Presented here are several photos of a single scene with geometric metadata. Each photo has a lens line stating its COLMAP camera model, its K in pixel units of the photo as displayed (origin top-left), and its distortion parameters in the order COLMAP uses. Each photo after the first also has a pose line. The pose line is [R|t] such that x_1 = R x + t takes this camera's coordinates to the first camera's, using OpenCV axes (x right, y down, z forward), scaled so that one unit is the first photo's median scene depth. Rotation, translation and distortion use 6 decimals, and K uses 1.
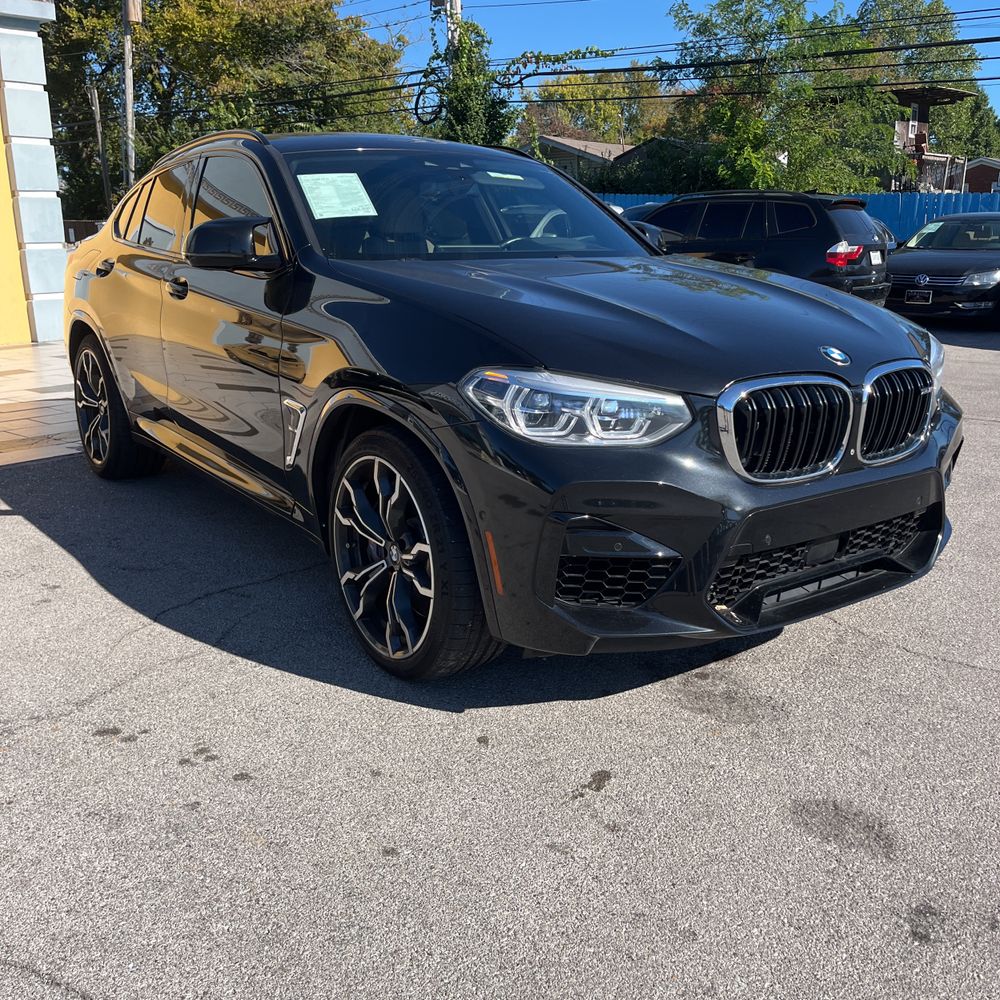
lens RADIAL K [[1000.3, 0, 500.4], [0, 1000.3, 492.2], [0, 0, 1]] dist [0.061047, -0.082398]
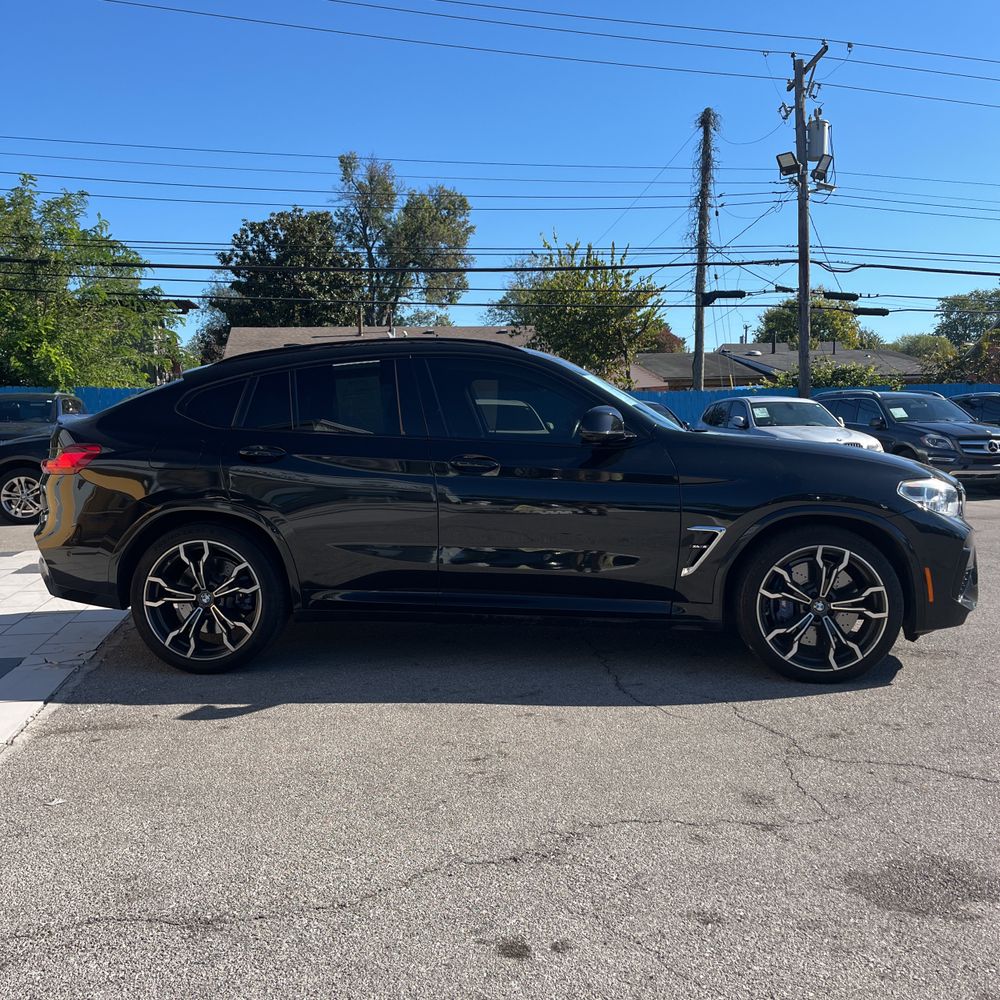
lens RADIAL K [[1000.3, 0, 500.4], [0, 1000.3, 492.2], [0, 0, 1]] dist [0.061047, -0.082398]
pose [[0.653886, -0.065550, 0.753749, -0.212437], [0.202319, 0.975109, -0.090714, -0.009495], [-0.729041, 0.211814, 0.650872, 0.037111]]
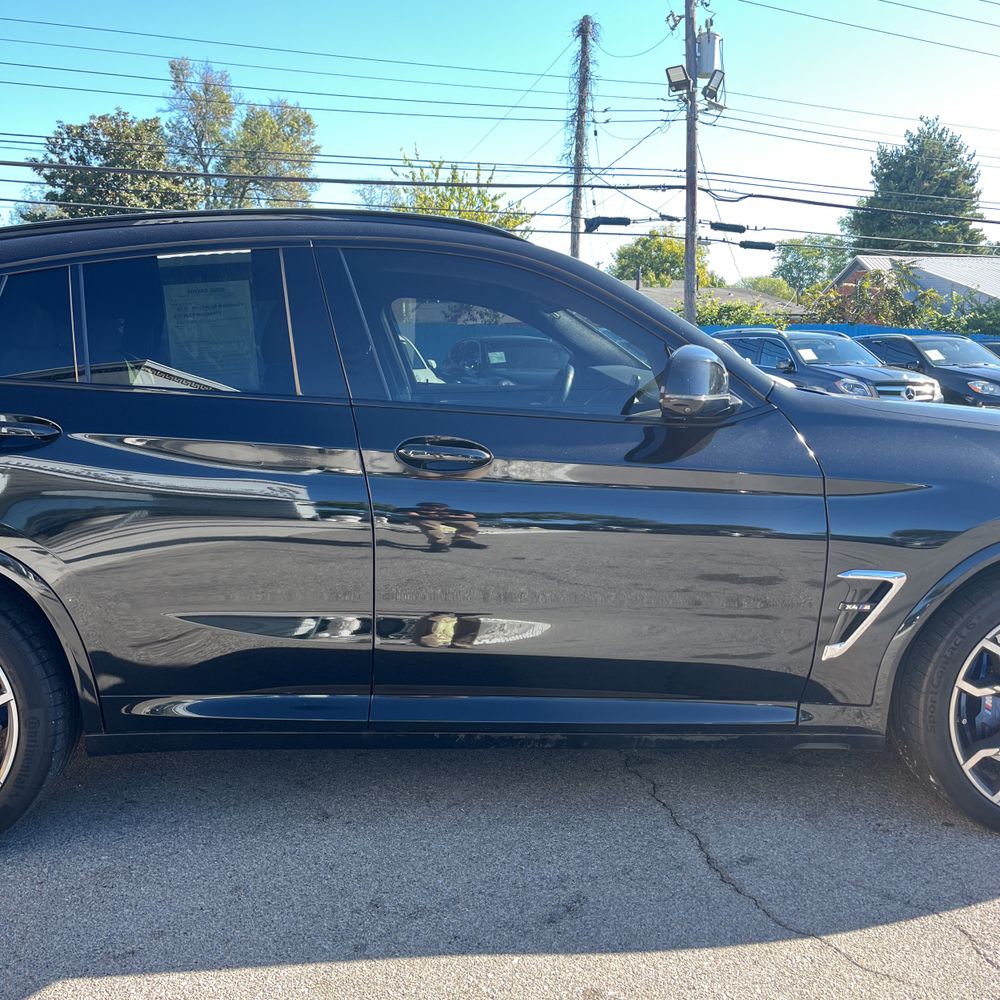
lens RADIAL K [[1000.3, 0, 500.4], [0, 1000.3, 492.2], [0, 0, 1]] dist [0.061047, -0.082398]
pose [[0.532990, -0.117479, 0.837926, -0.145669], [0.209670, 0.977765, 0.003717, -0.030671], [-0.819732, 0.173707, 0.545771, 0.113111]]
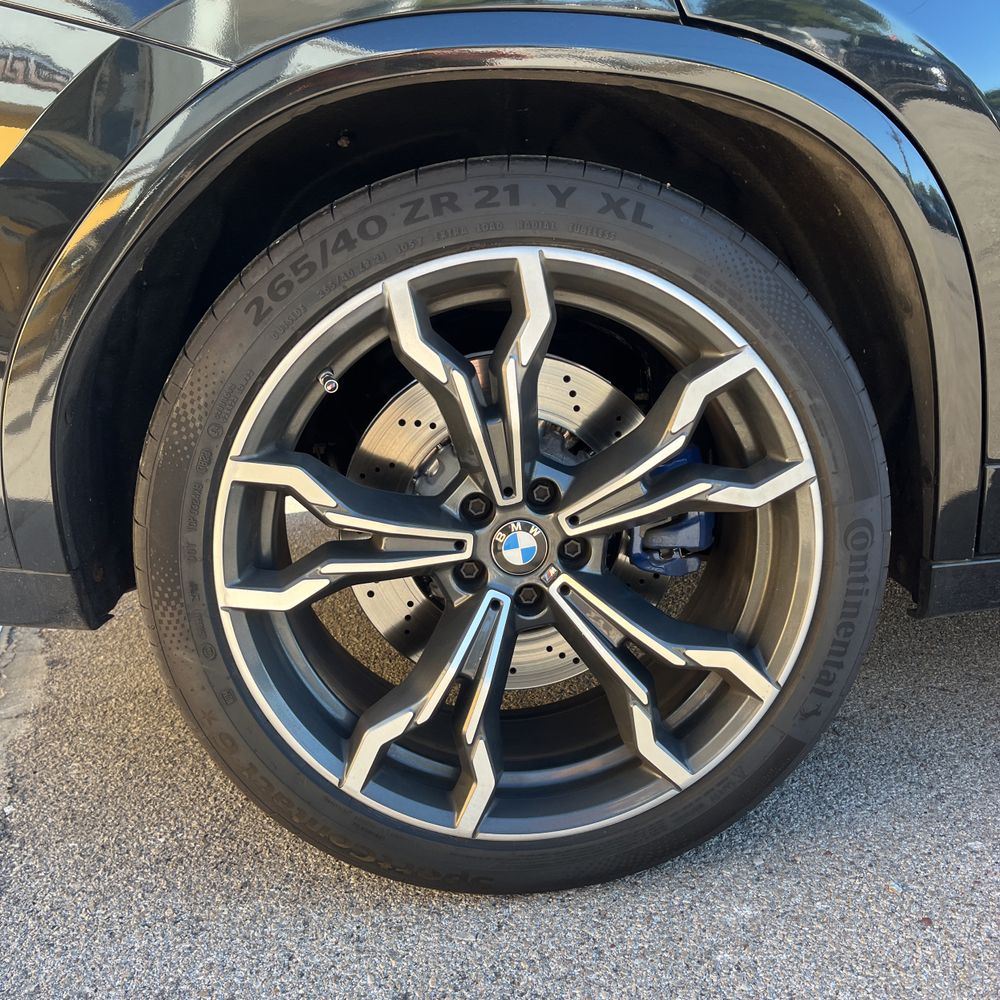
lens RADIAL K [[1000.3, 0, 500.4], [0, 1000.3, 492.2], [0, 0, 1]] dist [0.061047, -0.082398]
pose [[0.524362, -0.229630, 0.819948, -0.127284], [0.273026, 0.957448, 0.093536, -0.026556], [-0.806537, 0.174821, 0.564744, 0.206867]]
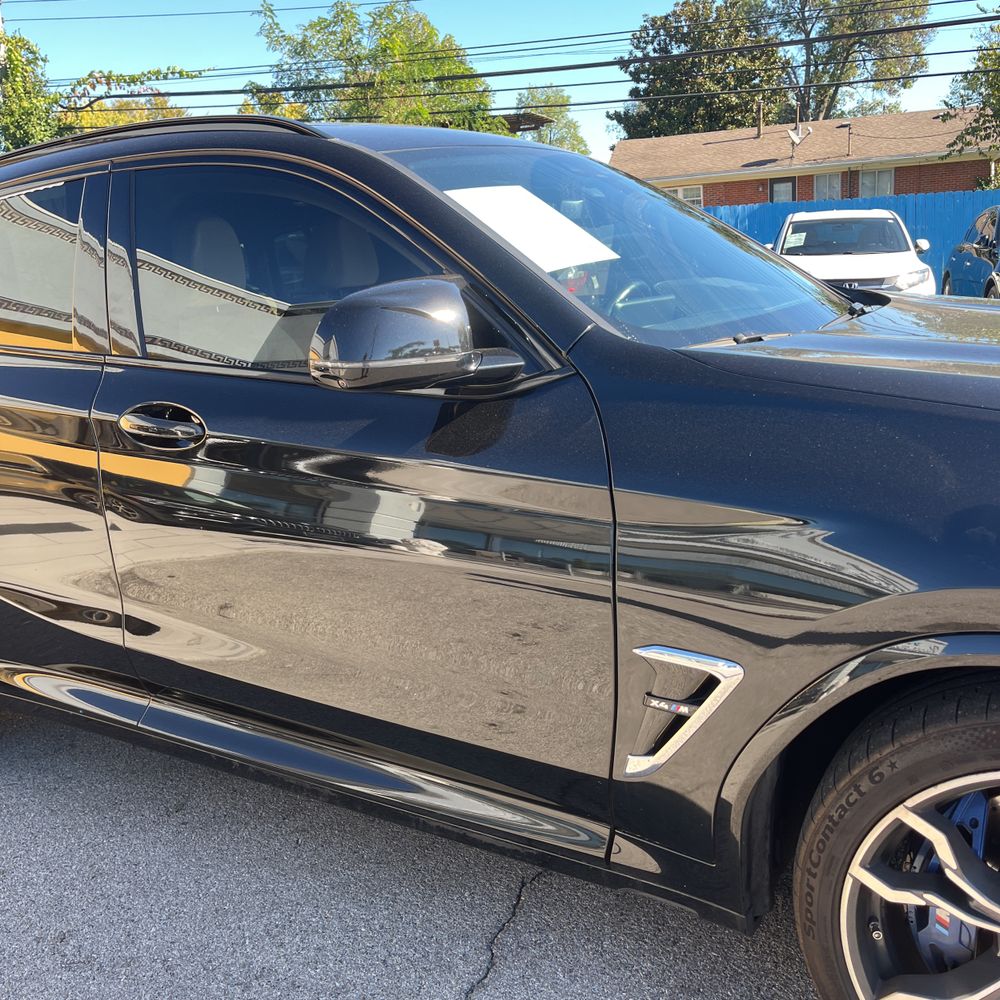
lens RADIAL K [[1000.3, 0, 500.4], [0, 1000.3, 492.2], [0, 0, 1]] dist [0.061047, -0.082398]
pose [[0.905124, -0.149598, 0.397959, -0.065531], [0.160866, 0.986963, 0.005136, -0.025733], [-0.393539, 0.059370, 0.917389, 0.084778]]
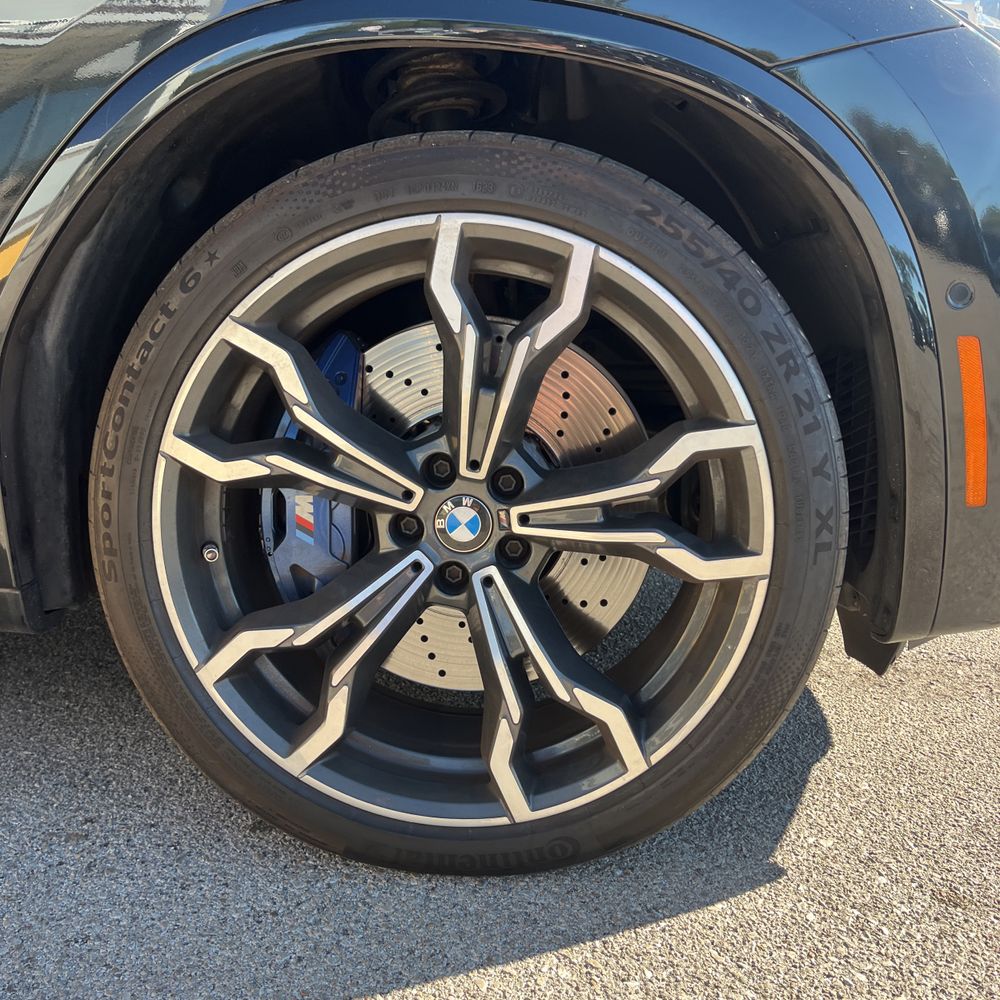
lens RADIAL K [[1047.5, 0, 510.4], [0, 1047.5, 489.4], [0, 0, 1]] dist [0.004907, 0.004594]
pose [[0.611970, -0.121535, 0.781487, -0.048291], [0.190030, 0.981771, 0.003873, 0.006824], [-0.767712, 0.146135, 0.623910, 0.098946]]
